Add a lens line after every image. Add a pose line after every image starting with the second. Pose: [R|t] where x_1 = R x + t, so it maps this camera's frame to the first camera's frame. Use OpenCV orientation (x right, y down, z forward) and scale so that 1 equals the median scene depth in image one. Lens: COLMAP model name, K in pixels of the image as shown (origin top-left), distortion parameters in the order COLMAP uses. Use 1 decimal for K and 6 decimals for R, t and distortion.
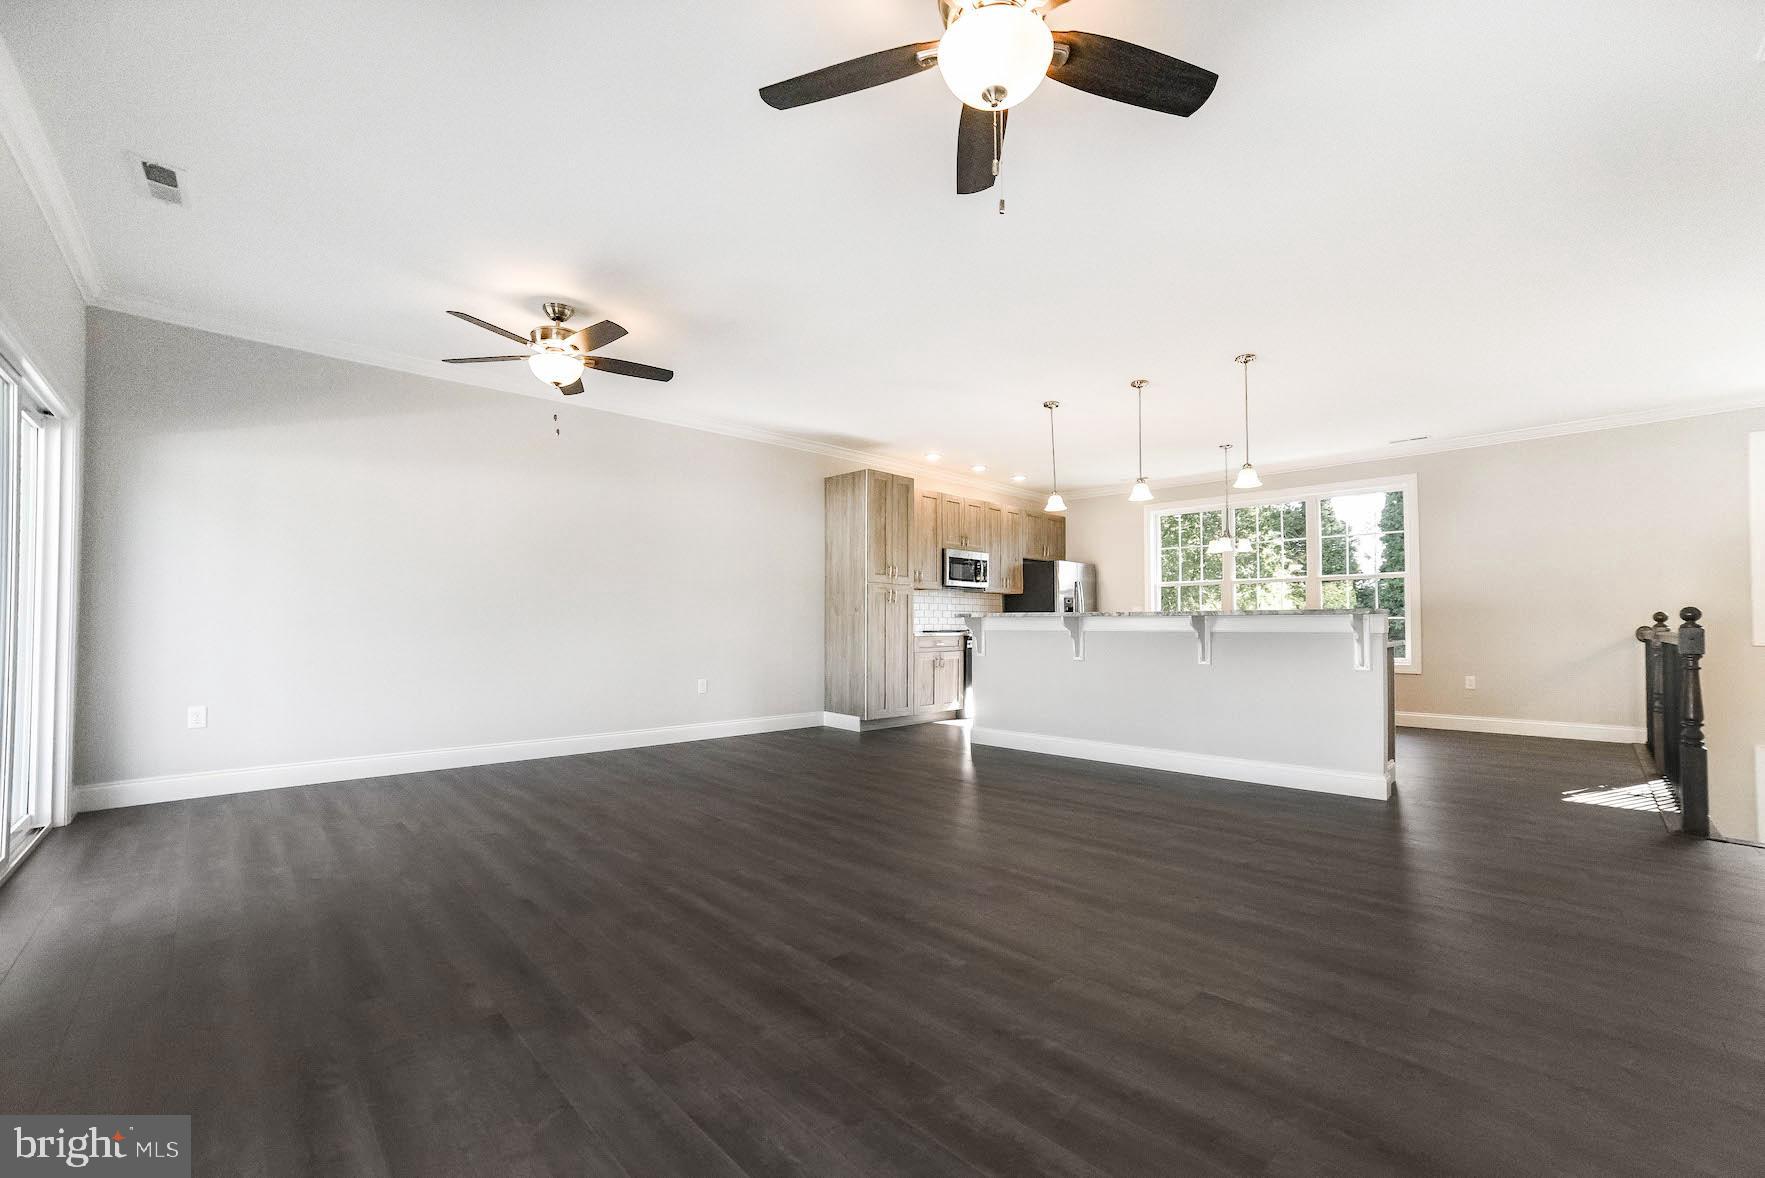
lens RADIAL K [[716.7, 0, 894.8], [0, 716.7, 608.8], [0, 0, 1]] dist [-0.095686, 0.038146]
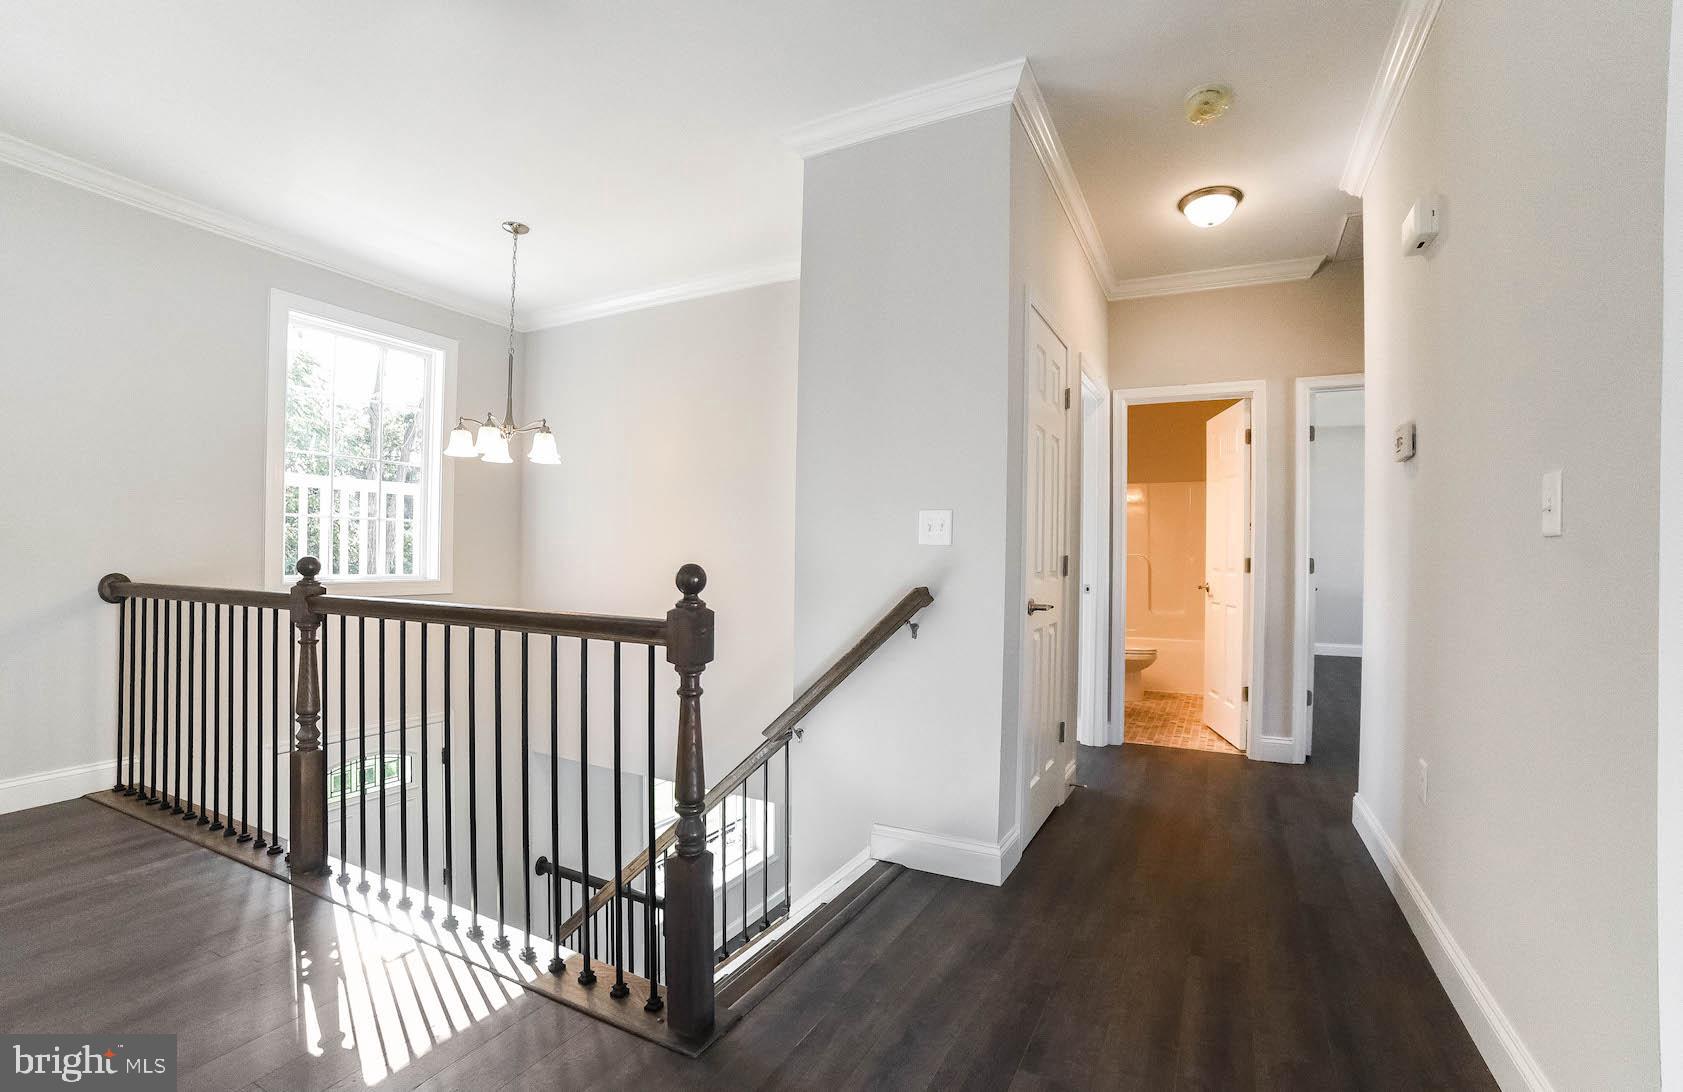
lens RADIAL K [[690.1, 0, 841.5], [0, 690.1, 546.0], [0, 0, 1]] dist [-0.066613, 0.000018]
pose [[-0.272417, 0.009574, 0.962132, 0.313550], [-0.029772, 0.999388, -0.018374, -0.003761], [-0.961719, -0.033651, -0.271965, 0.472367]]
